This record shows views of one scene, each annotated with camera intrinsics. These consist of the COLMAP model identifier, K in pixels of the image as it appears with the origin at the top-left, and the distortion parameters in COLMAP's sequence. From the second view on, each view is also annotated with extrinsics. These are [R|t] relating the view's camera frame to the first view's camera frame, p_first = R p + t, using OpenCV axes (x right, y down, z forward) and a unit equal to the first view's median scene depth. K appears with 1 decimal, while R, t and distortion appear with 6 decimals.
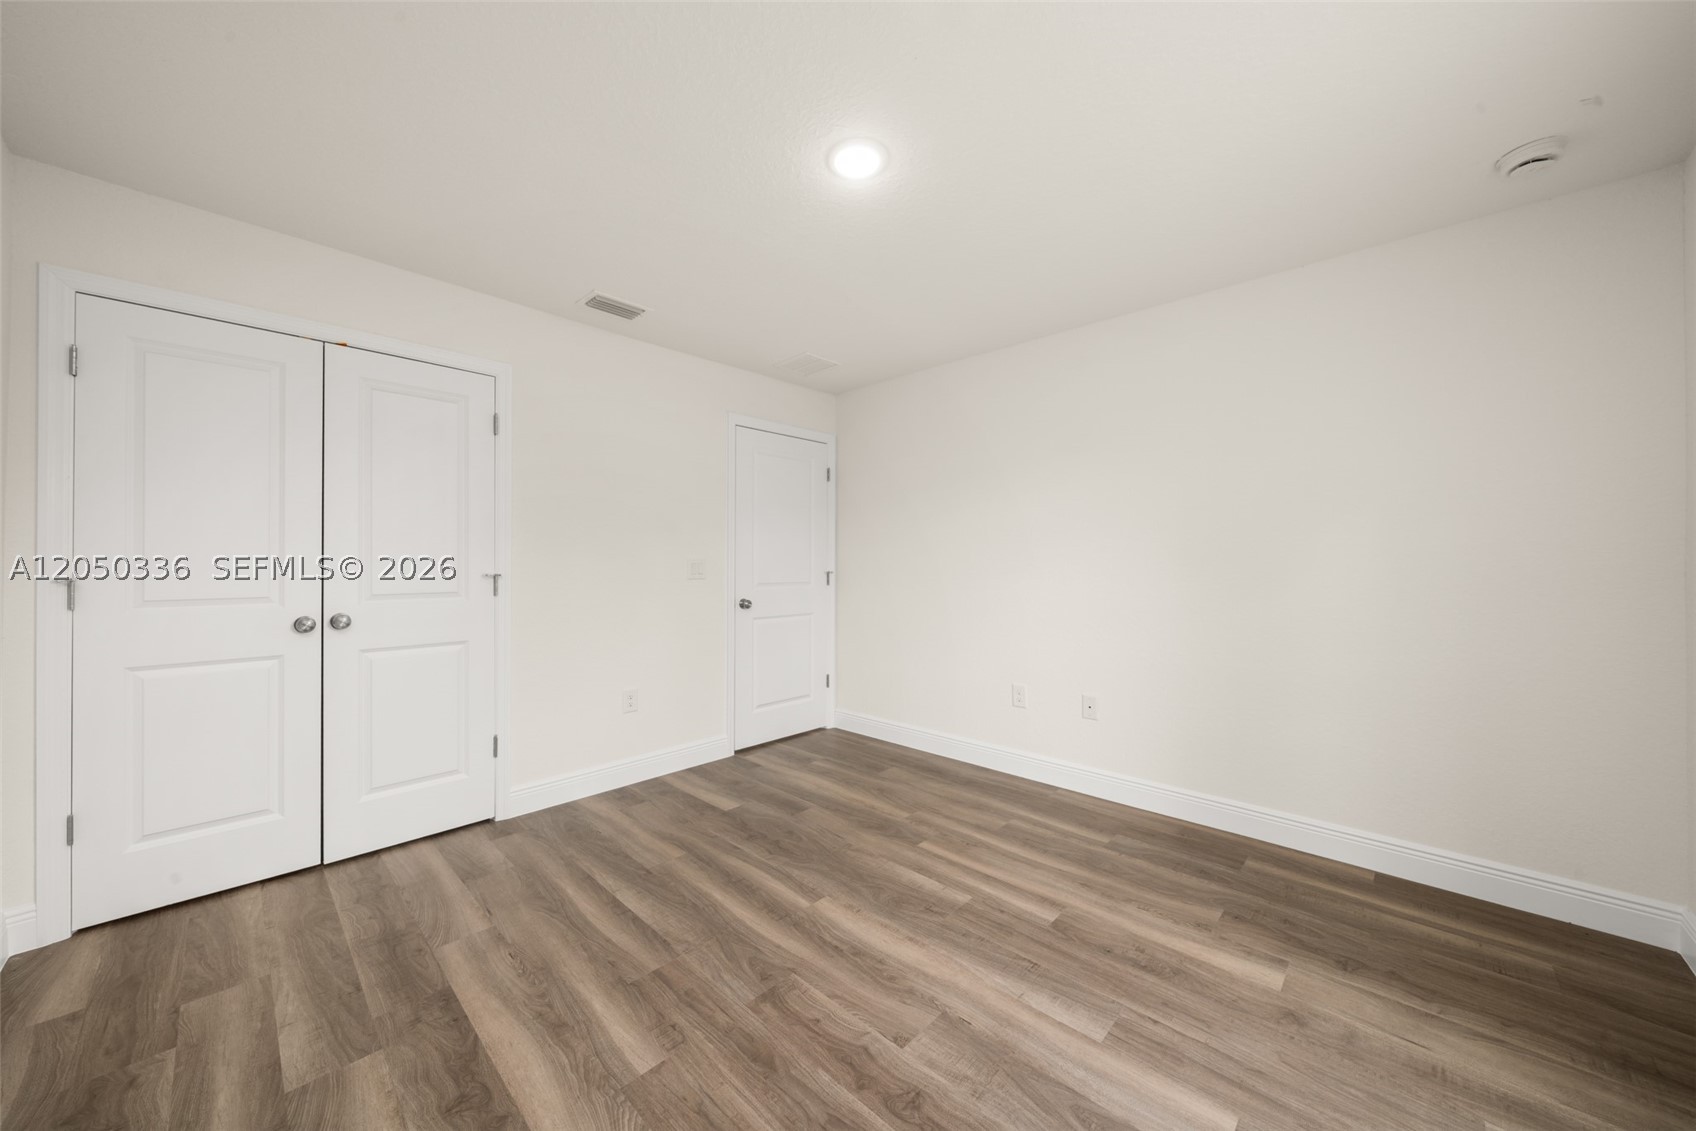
lens RADIAL K [[586.6, 0, 837.4], [0, 586.6, 563.8], [0, 0, 1]] dist [-0.004734, -0.000189]
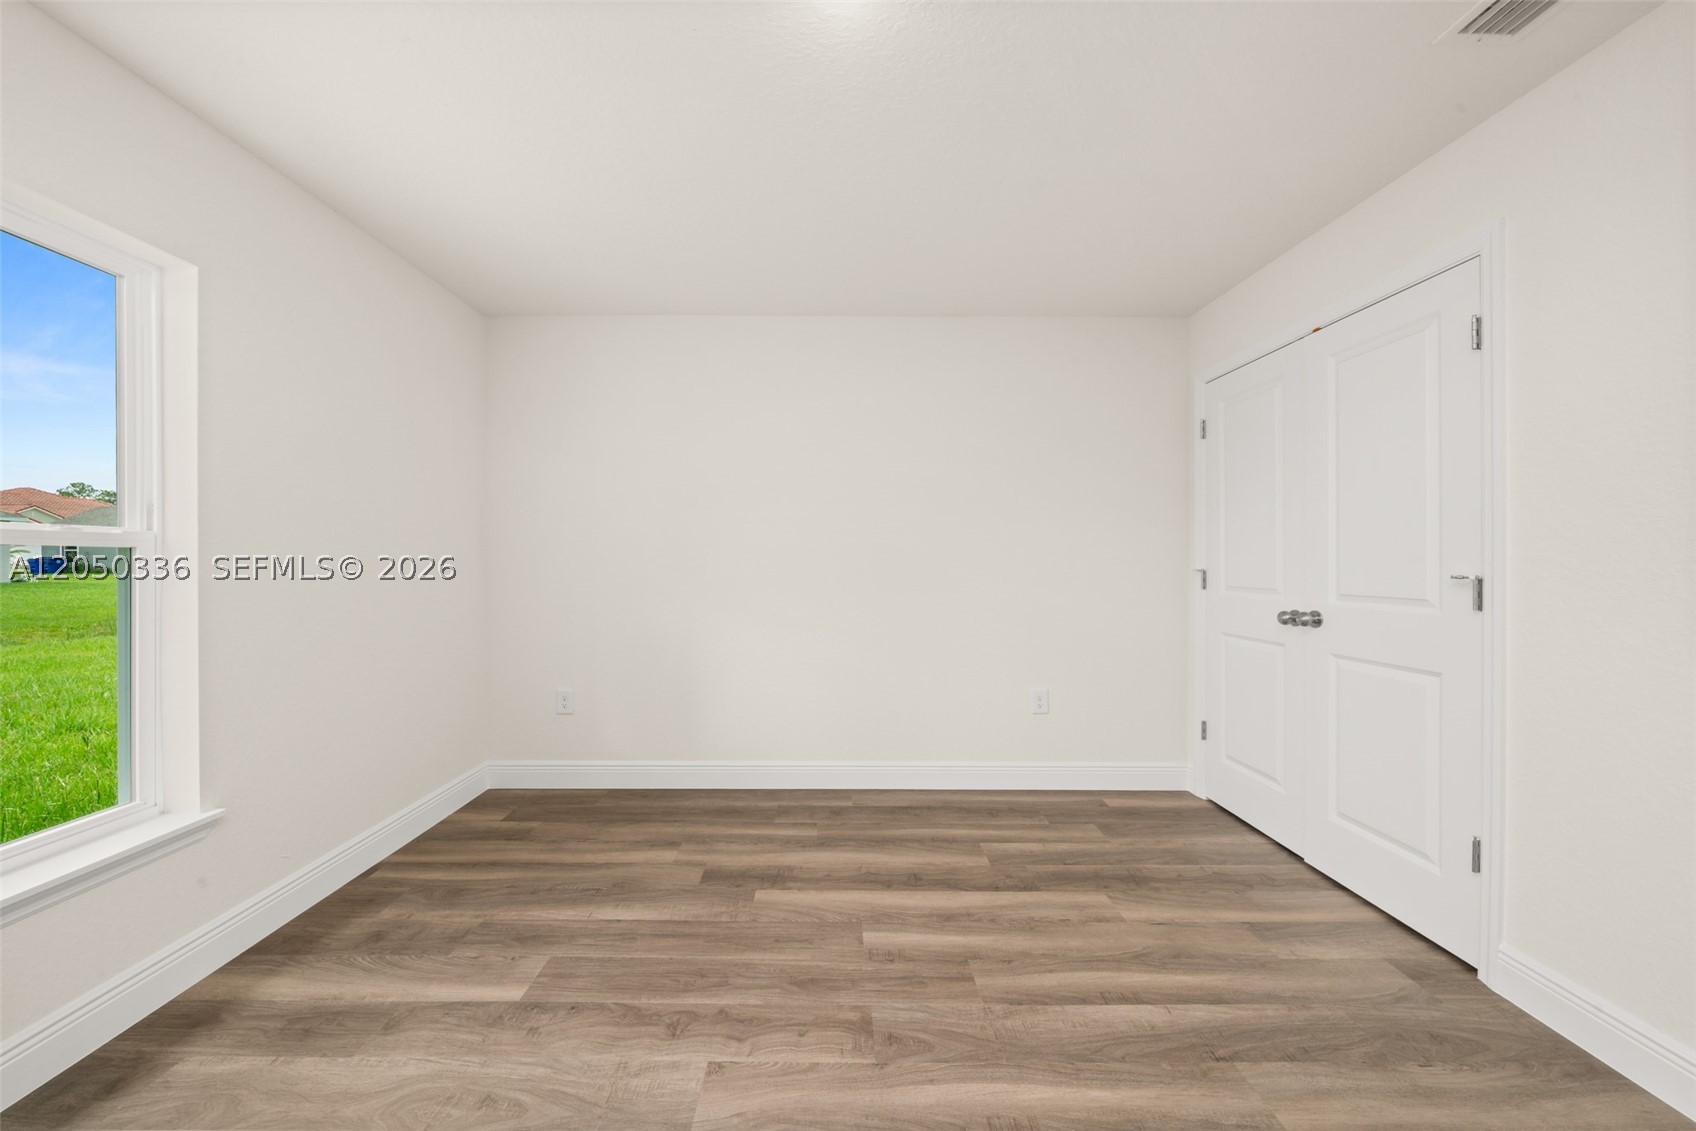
lens RADIAL K [[579.1, 0, 824.2], [0, 579.1, 563.3], [0, 0, 1]] dist [-0.005776, -0.000061]
pose [[-0.725995, 0.000416, -0.687700, 0.525938], [-0.003199, 0.999987, 0.003982, 0.005762], [0.687693, 0.005091, -0.725984, 1.529762]]
